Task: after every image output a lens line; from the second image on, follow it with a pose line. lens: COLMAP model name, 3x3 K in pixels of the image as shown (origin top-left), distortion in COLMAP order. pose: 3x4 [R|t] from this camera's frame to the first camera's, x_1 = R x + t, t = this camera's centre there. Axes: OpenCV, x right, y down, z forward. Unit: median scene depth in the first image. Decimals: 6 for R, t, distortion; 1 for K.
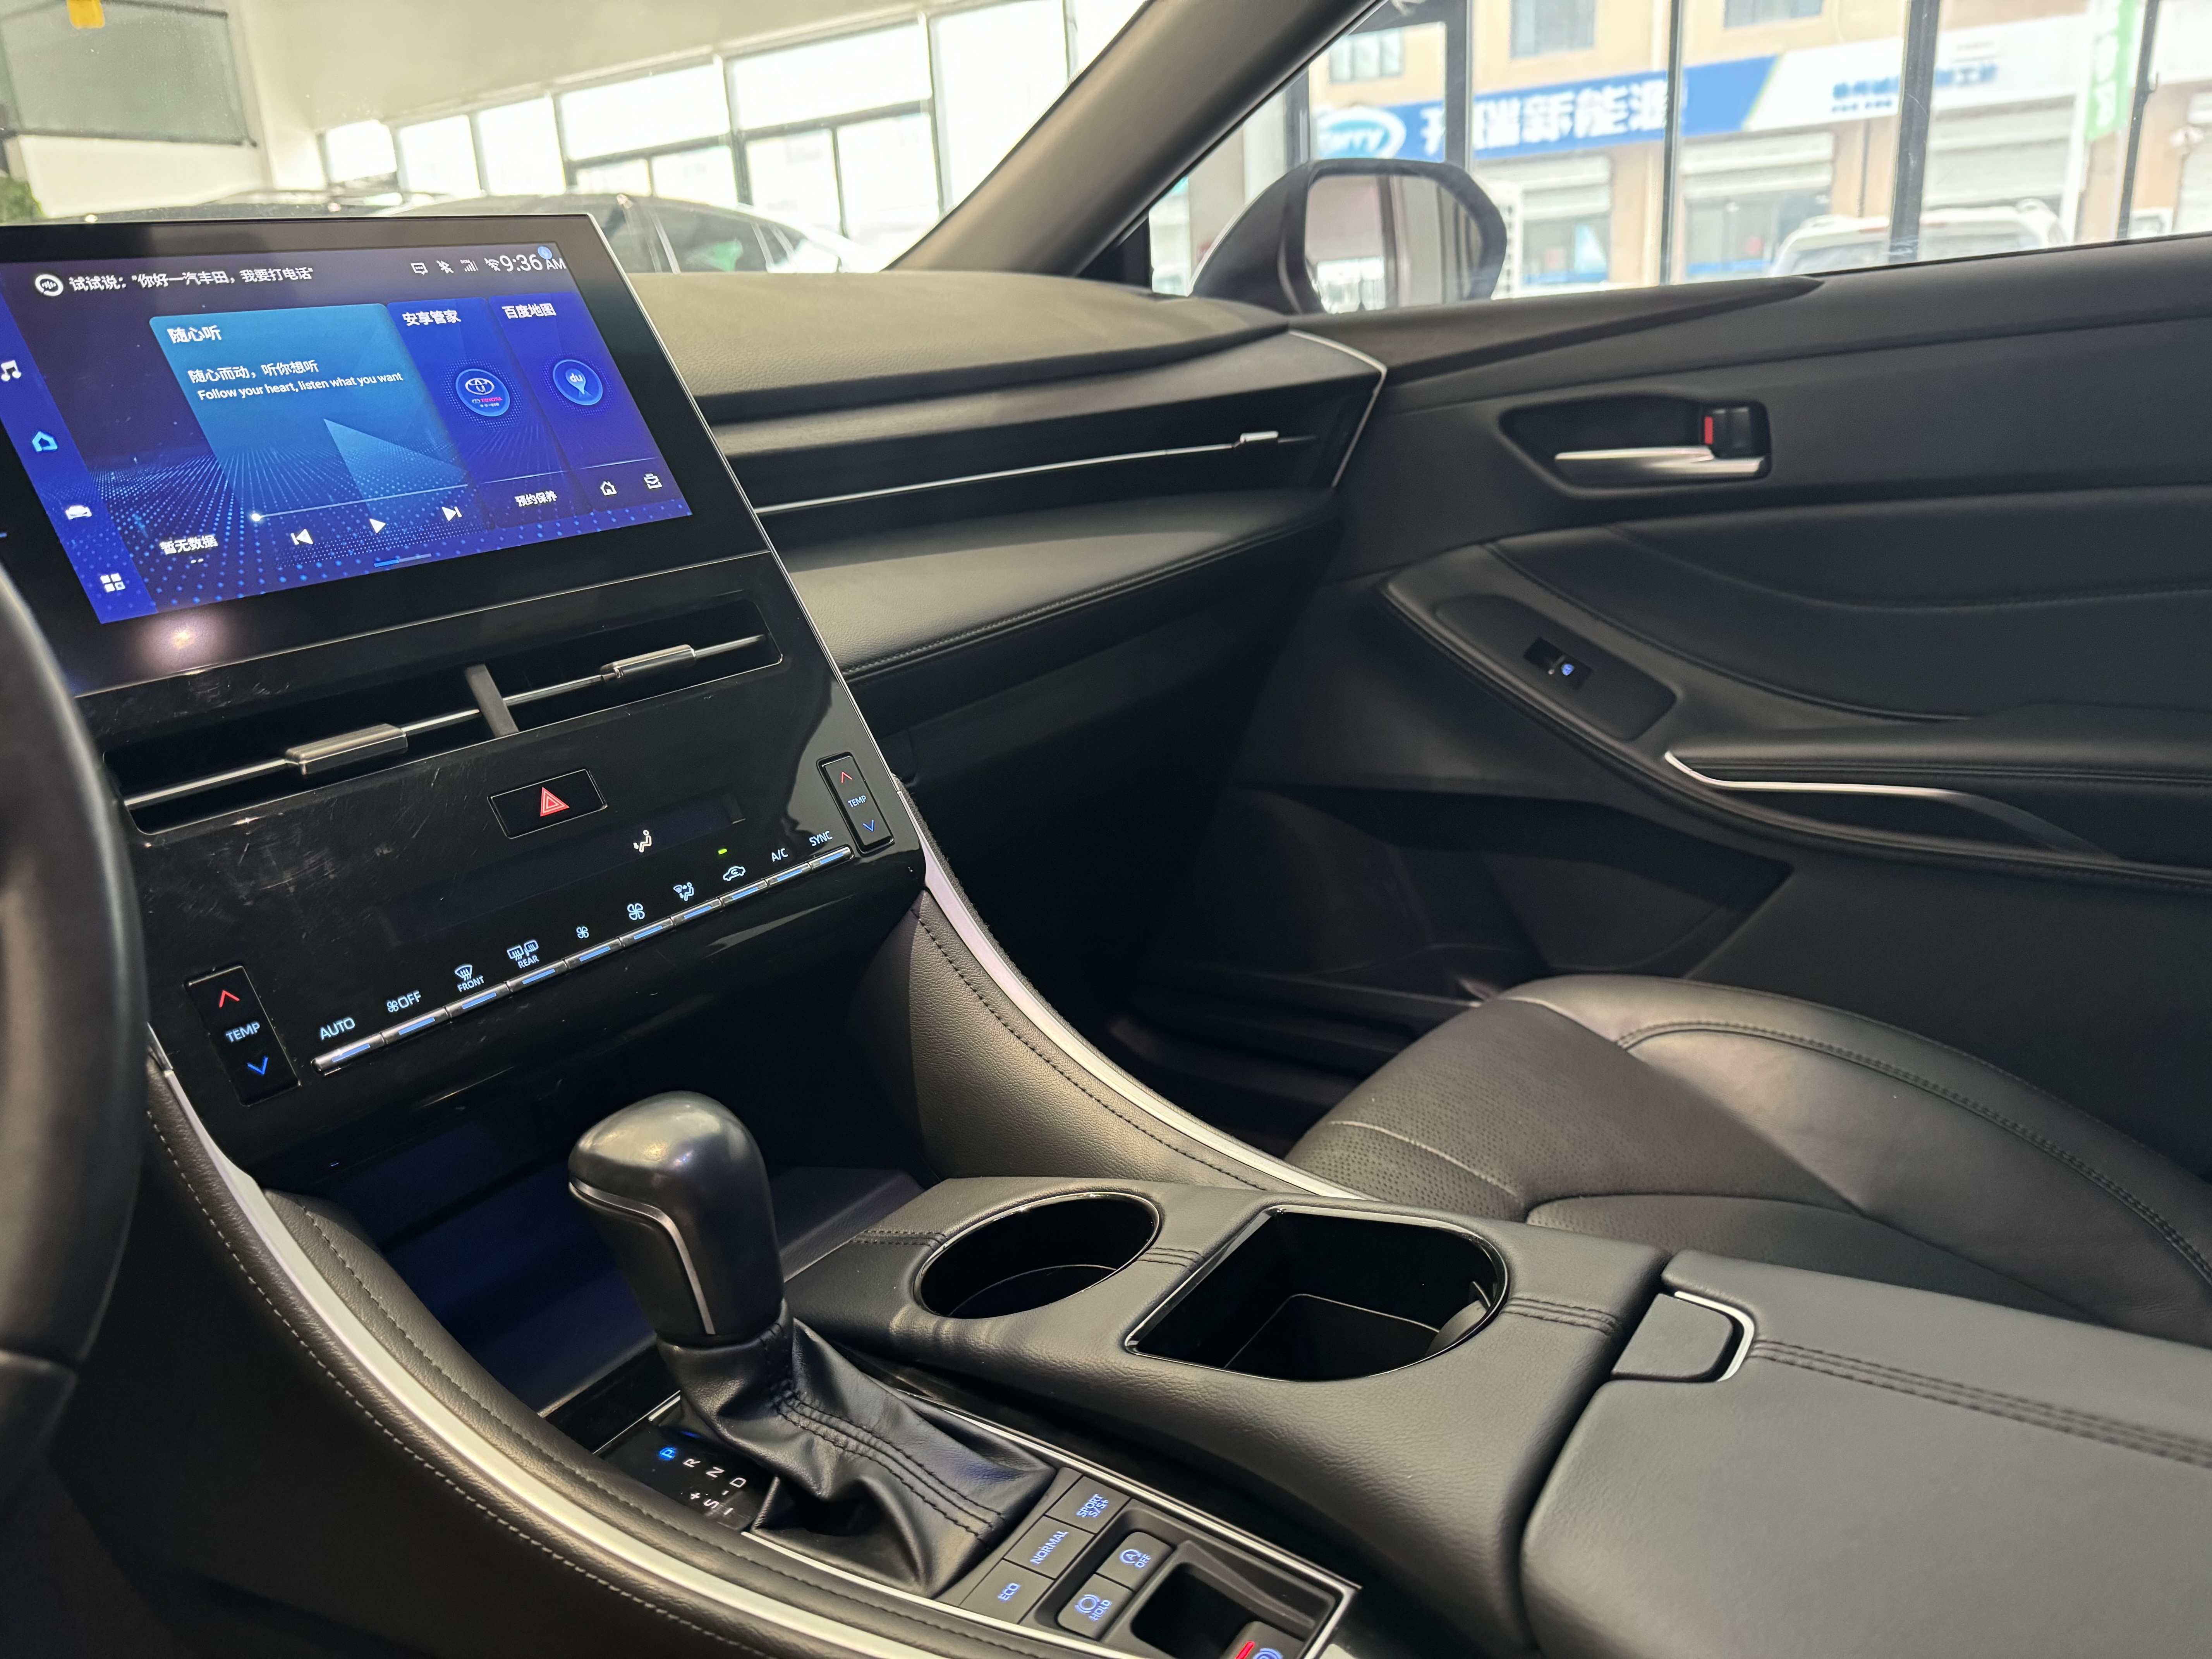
lens RADIAL K [[1558.1, 0, 1095.1], [0, 1558.1, 817.8], [0, 0, 1]] dist [-0.011807, -0.004047]
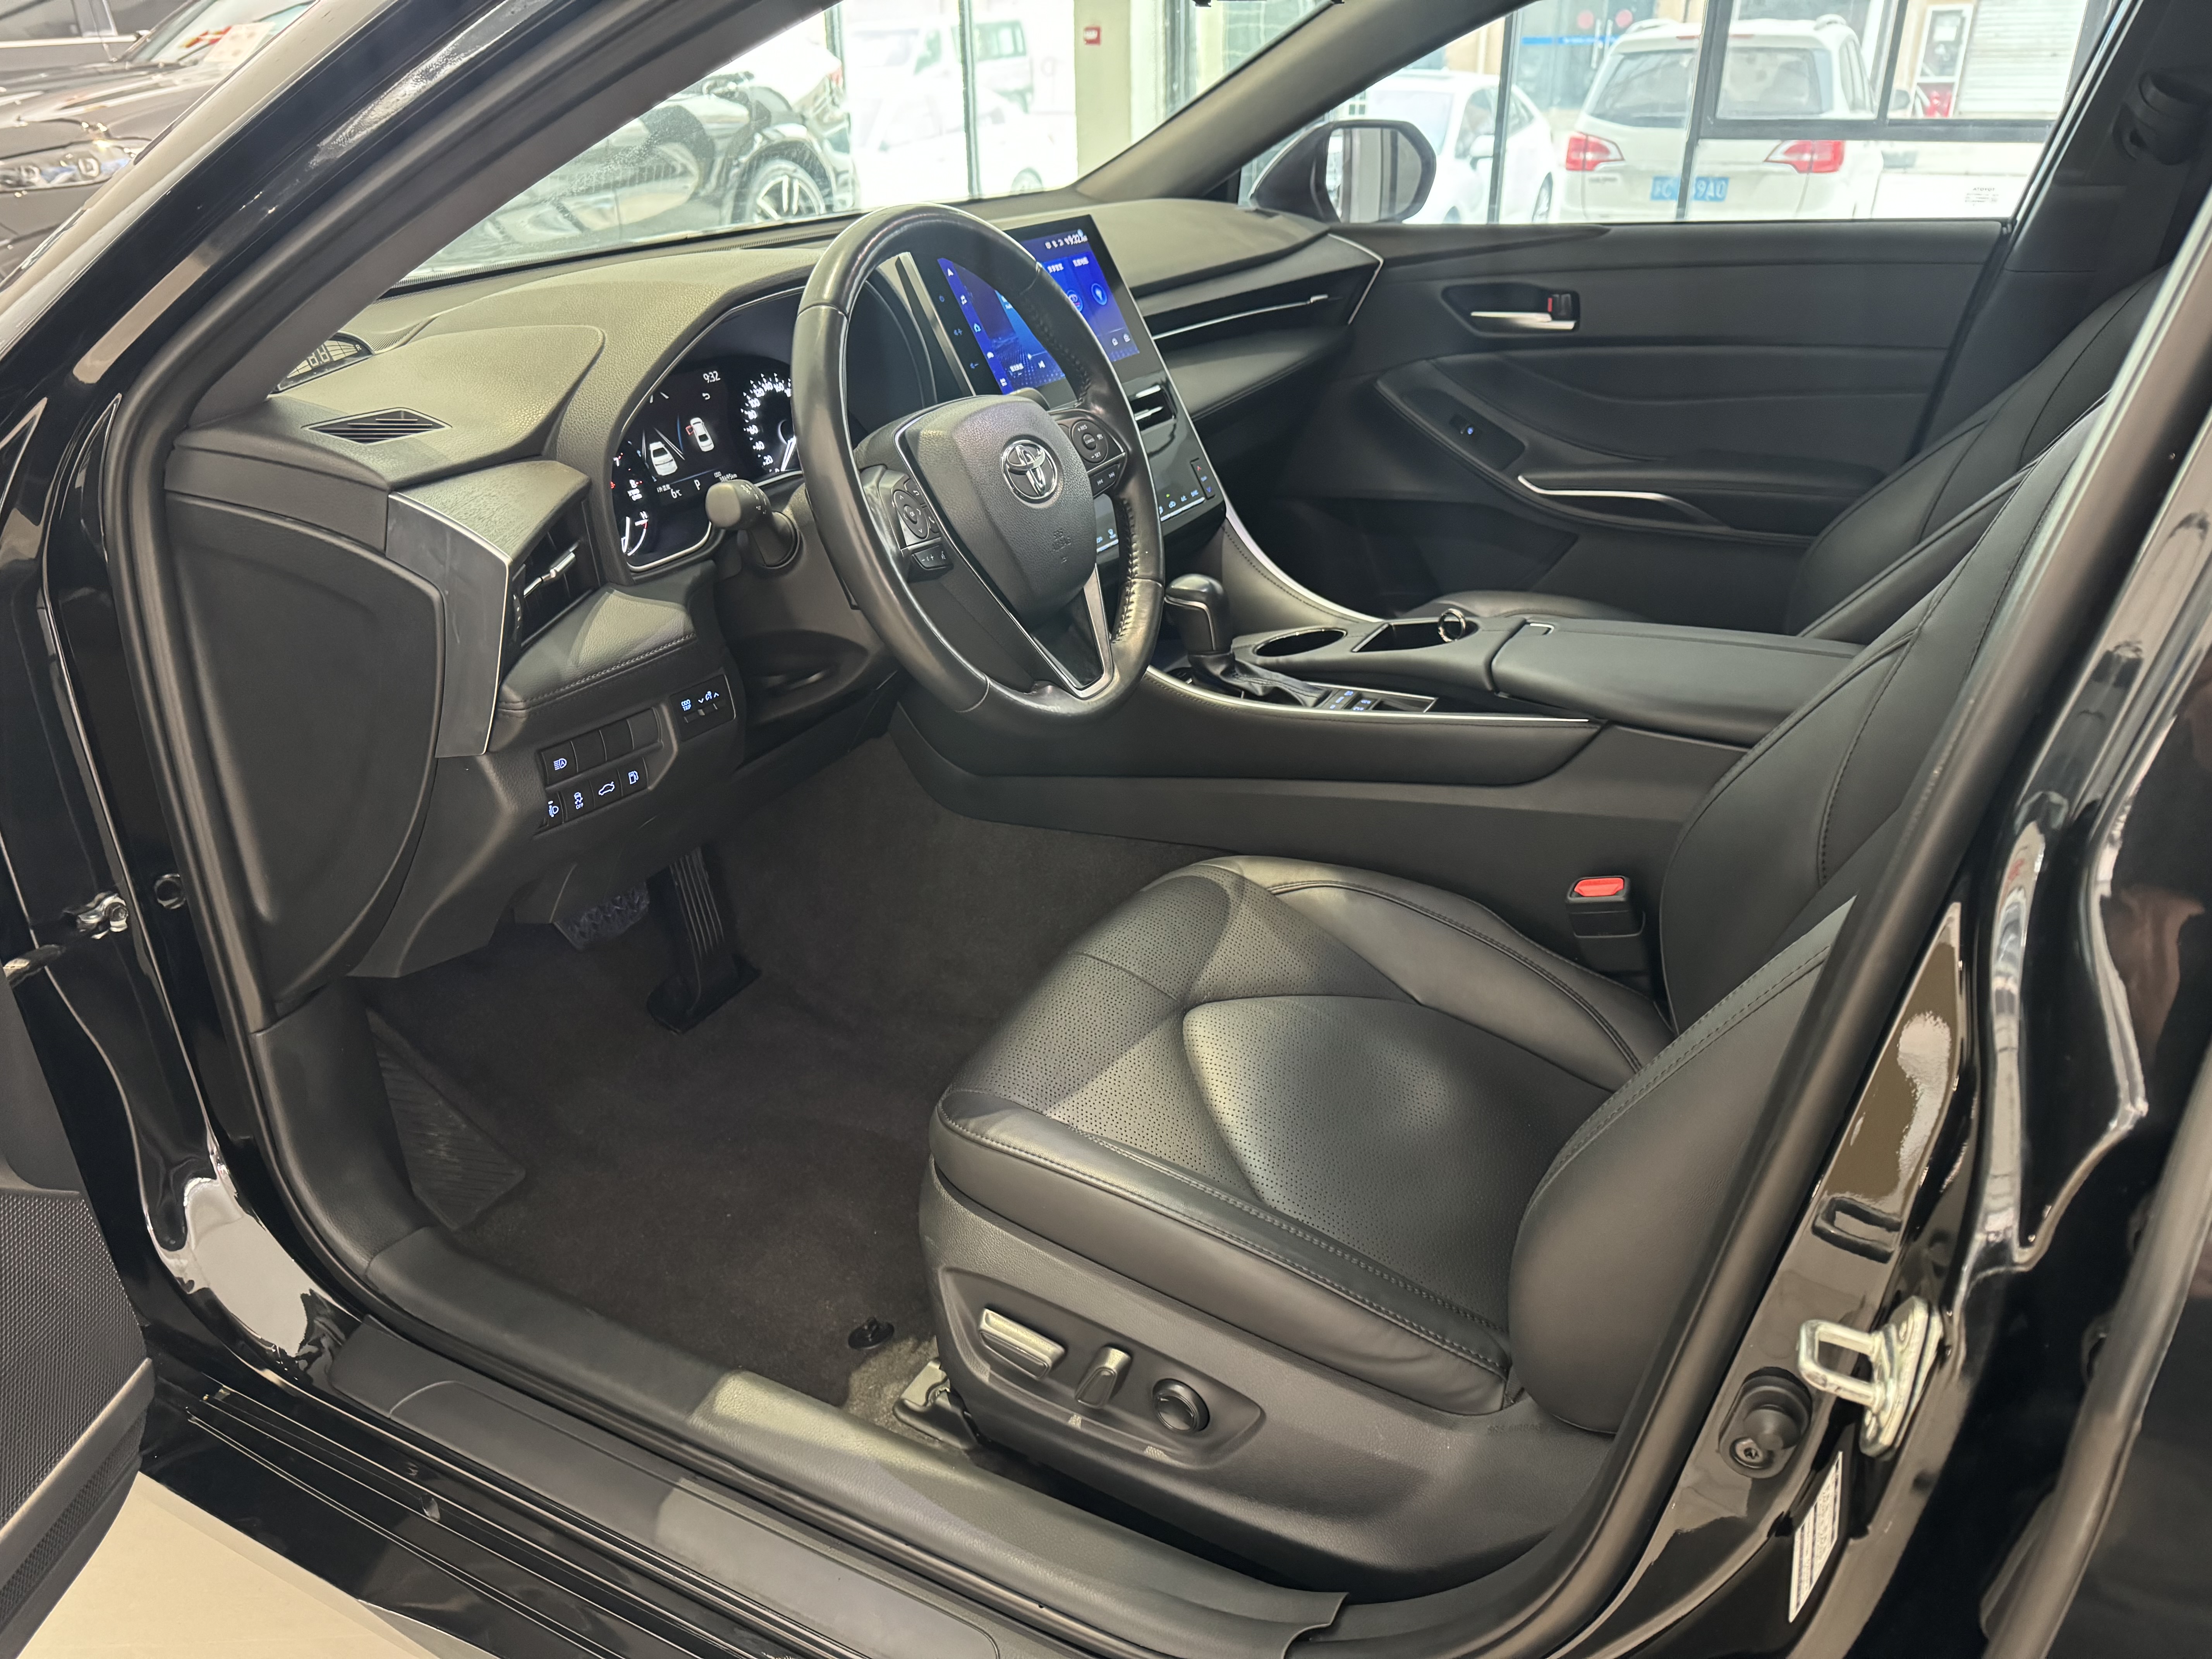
lens RADIAL K [[1558.1, 0, 1105.1], [0, 1558.1, 838.0], [0, 0, 1]] dist [-0.011807, -0.004047]
pose [[0.992173, -0.007466, 0.124646, -0.391632], [-0.012706, 0.986993, 0.160258, 0.098945], [-0.124221, -0.160588, 0.979173, -0.911568]]
